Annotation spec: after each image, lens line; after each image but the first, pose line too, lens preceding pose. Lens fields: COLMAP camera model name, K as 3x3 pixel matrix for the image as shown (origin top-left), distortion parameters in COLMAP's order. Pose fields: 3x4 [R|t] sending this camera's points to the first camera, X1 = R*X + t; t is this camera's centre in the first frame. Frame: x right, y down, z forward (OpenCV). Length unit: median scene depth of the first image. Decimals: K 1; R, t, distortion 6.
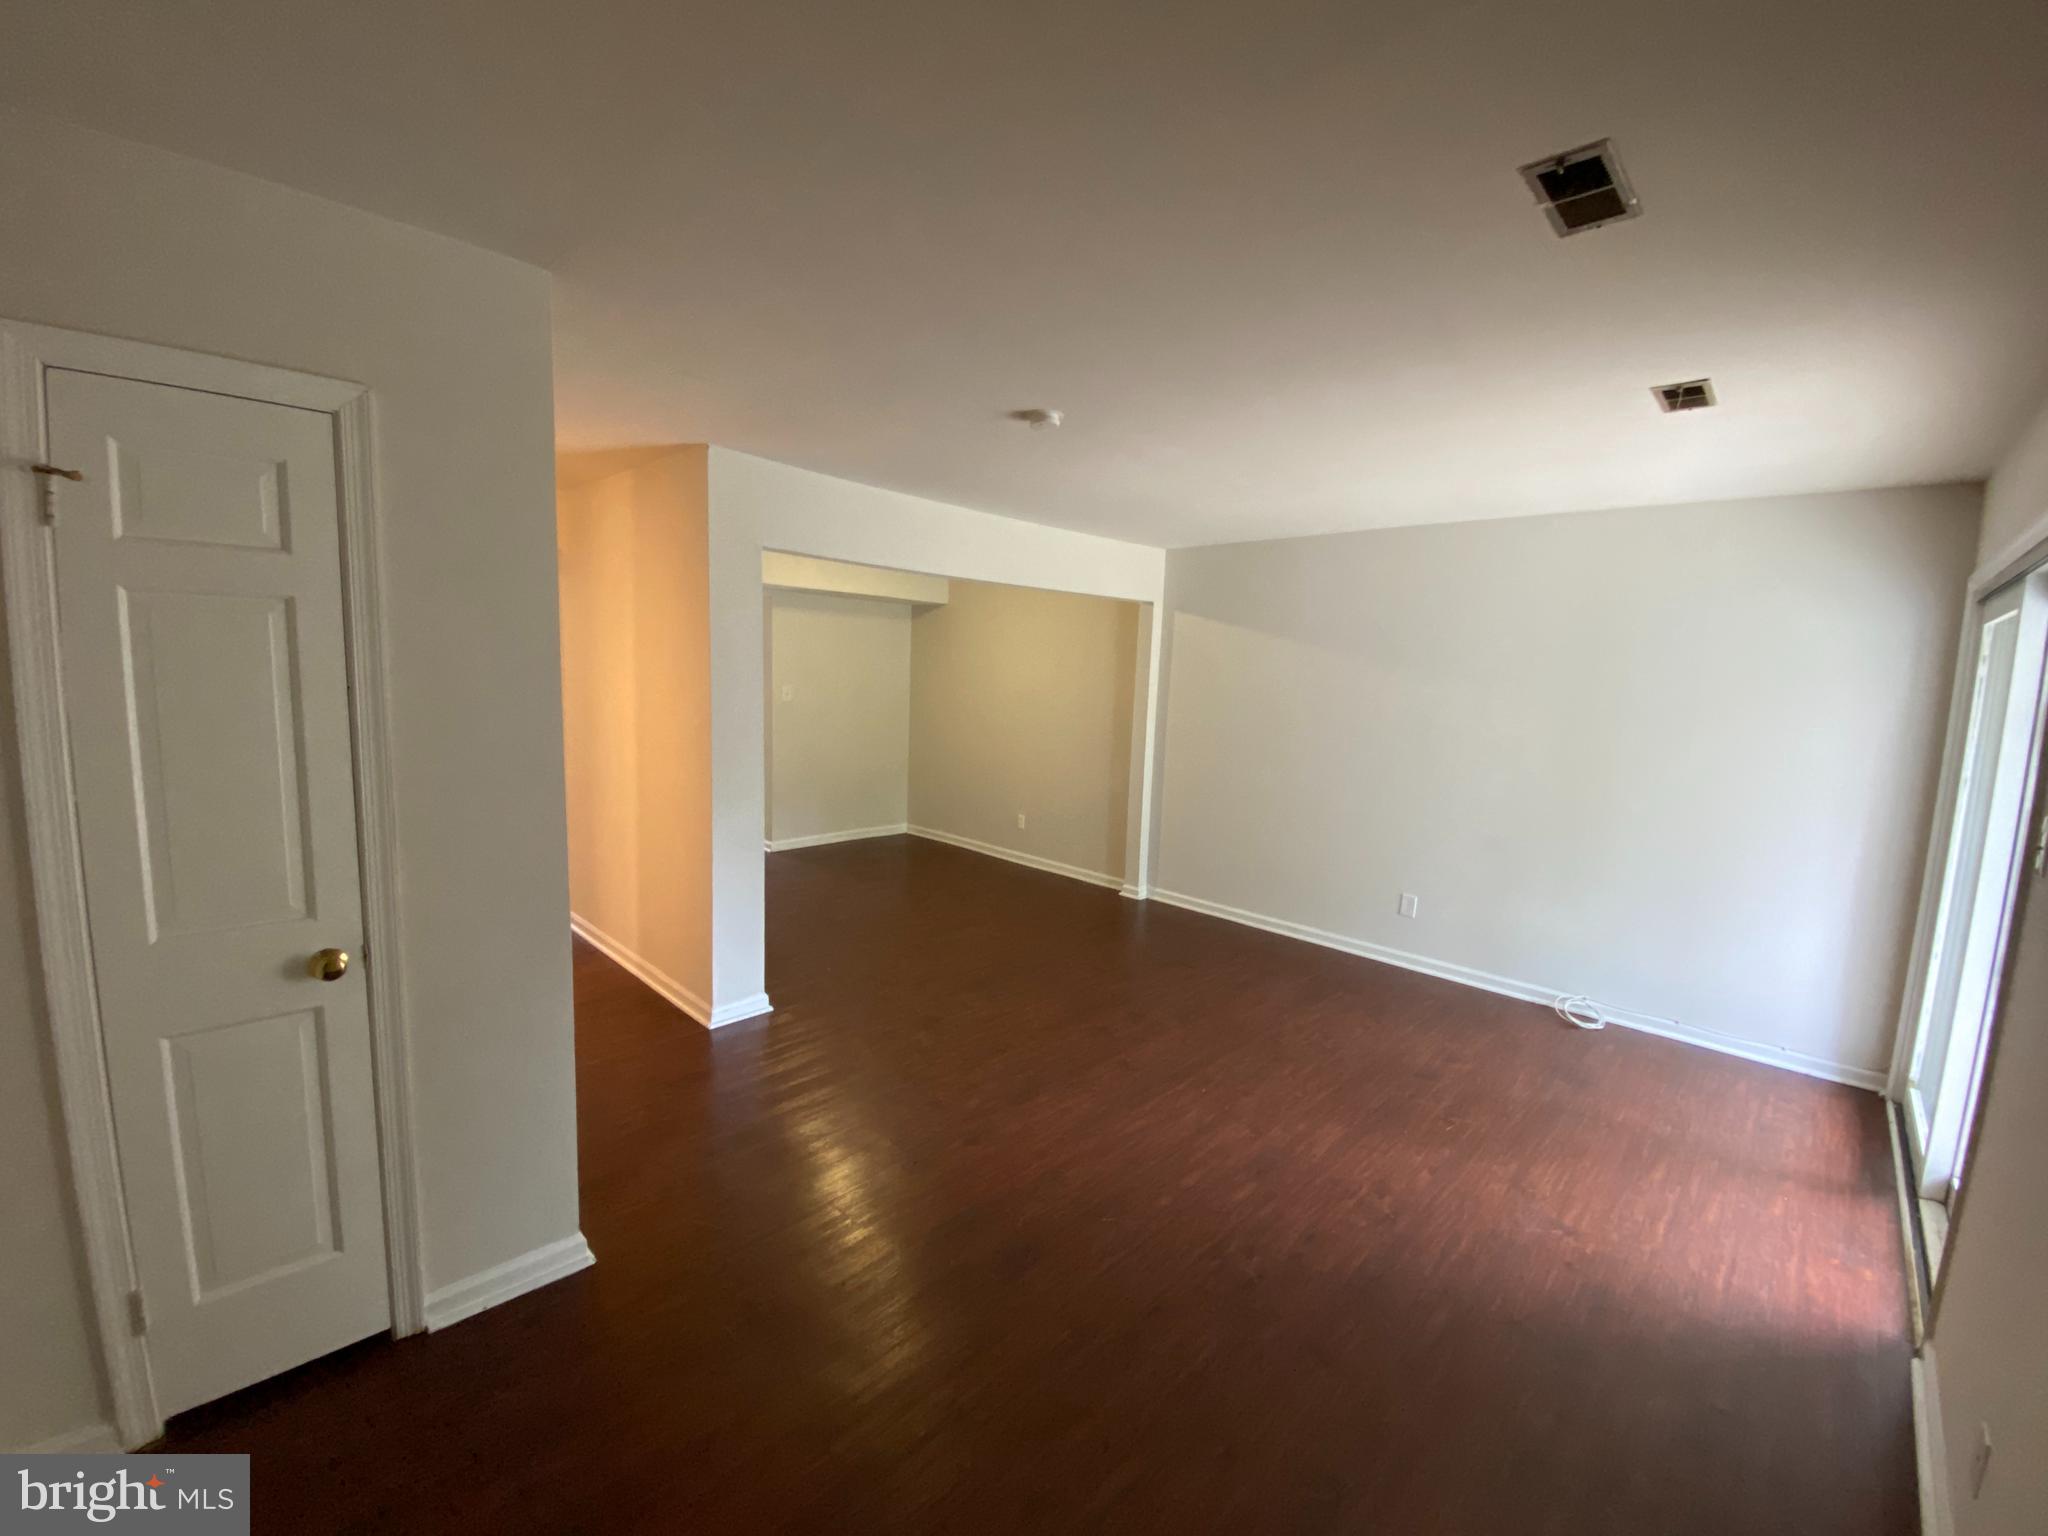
lens RADIAL K [[842.1, 0, 1026.1], [0, 842.1, 767.0], [0, 0, 1]] dist [0.000125, -0.001119]
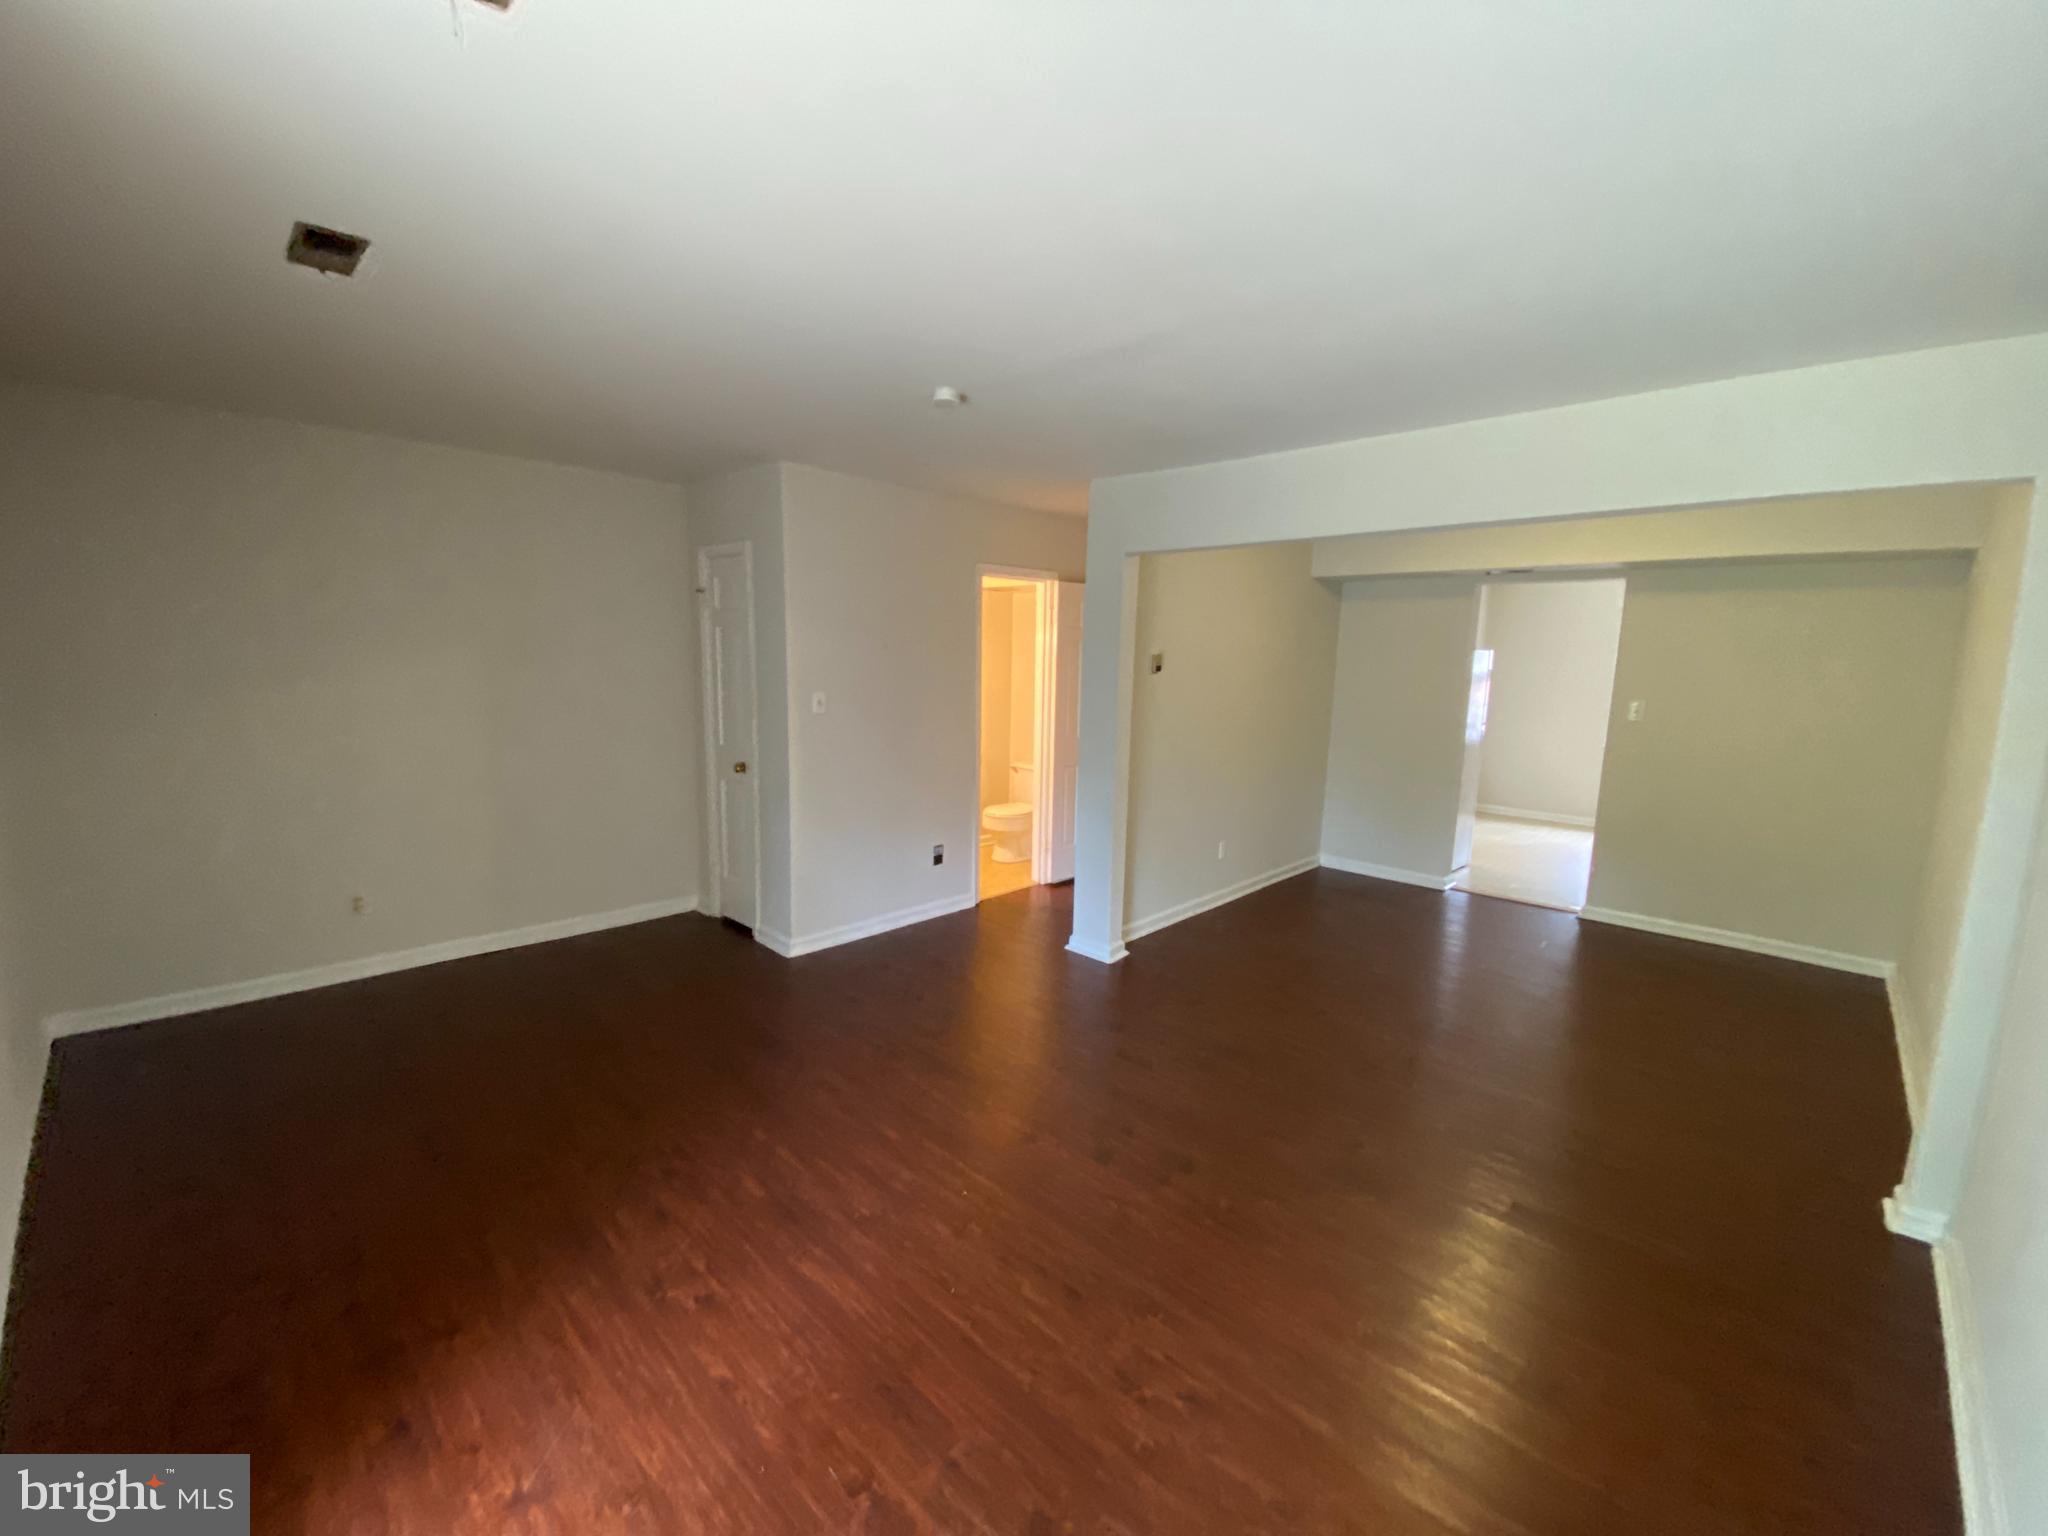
lens RADIAL K [[842.1, 0, 1027.0], [0, 842.1, 771.3], [0, 0, 1]] dist [0.000125, -0.001119]
pose [[-0.002141, 0.107541, -0.994198, 1.111932], [-0.139228, 0.984485, 0.106790, -0.099092], [0.990258, 0.138649, 0.012865, 1.185202]]
